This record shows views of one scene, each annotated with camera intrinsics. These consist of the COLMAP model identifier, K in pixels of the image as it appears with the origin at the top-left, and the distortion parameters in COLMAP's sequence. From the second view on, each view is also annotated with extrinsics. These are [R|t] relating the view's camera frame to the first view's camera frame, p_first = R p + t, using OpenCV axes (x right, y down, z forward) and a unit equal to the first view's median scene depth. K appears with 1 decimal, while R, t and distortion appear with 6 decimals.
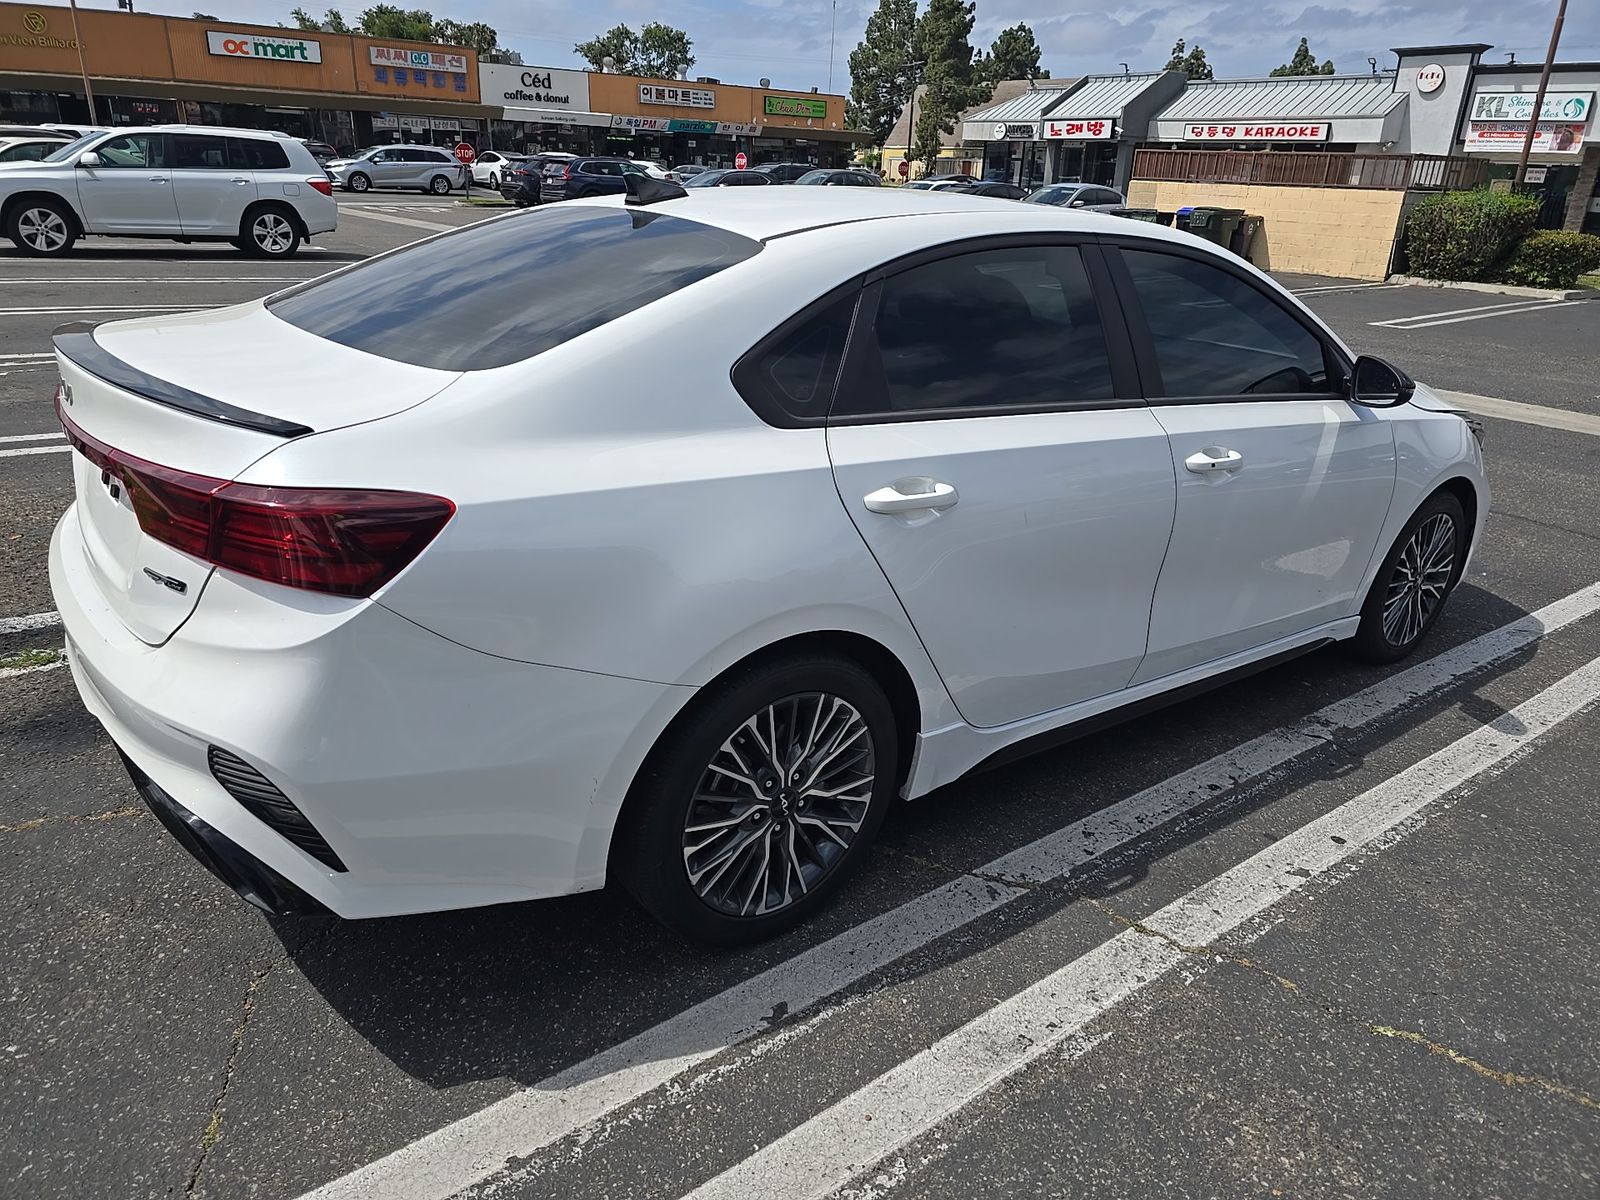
lens RADIAL K [[1069.9, 0, 808.3], [0, 1069.9, 604.8], [0, 0, 1]] dist [0.021748, -0.020967]
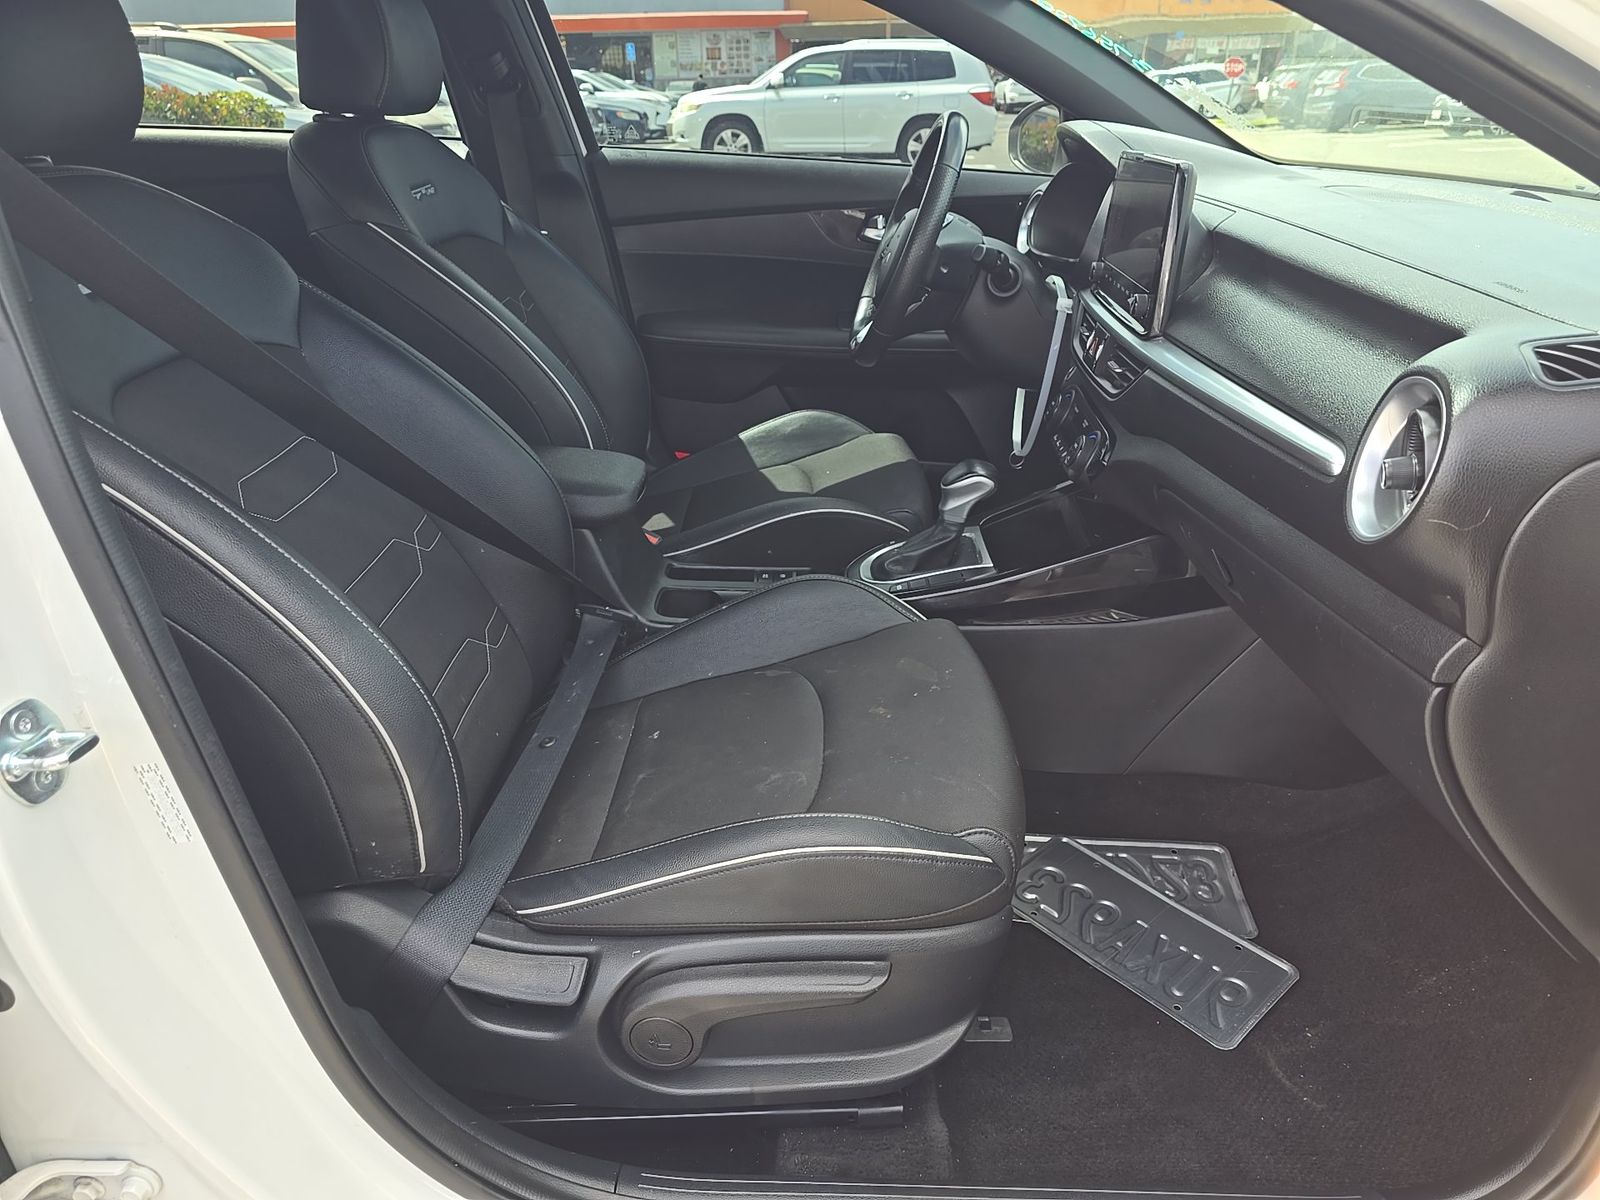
lens RADIAL K [[1069.9, 0, 788.8], [0, 1069.9, 599.1], [0, 0, 1]] dist [0.021748, -0.020967]
pose [[0.781674, 0.219442, -0.583807, 0.312653], [-0.188856, 0.975393, 0.113766, -0.185149], [0.594406, 0.021327, 0.803882, 0.797910]]
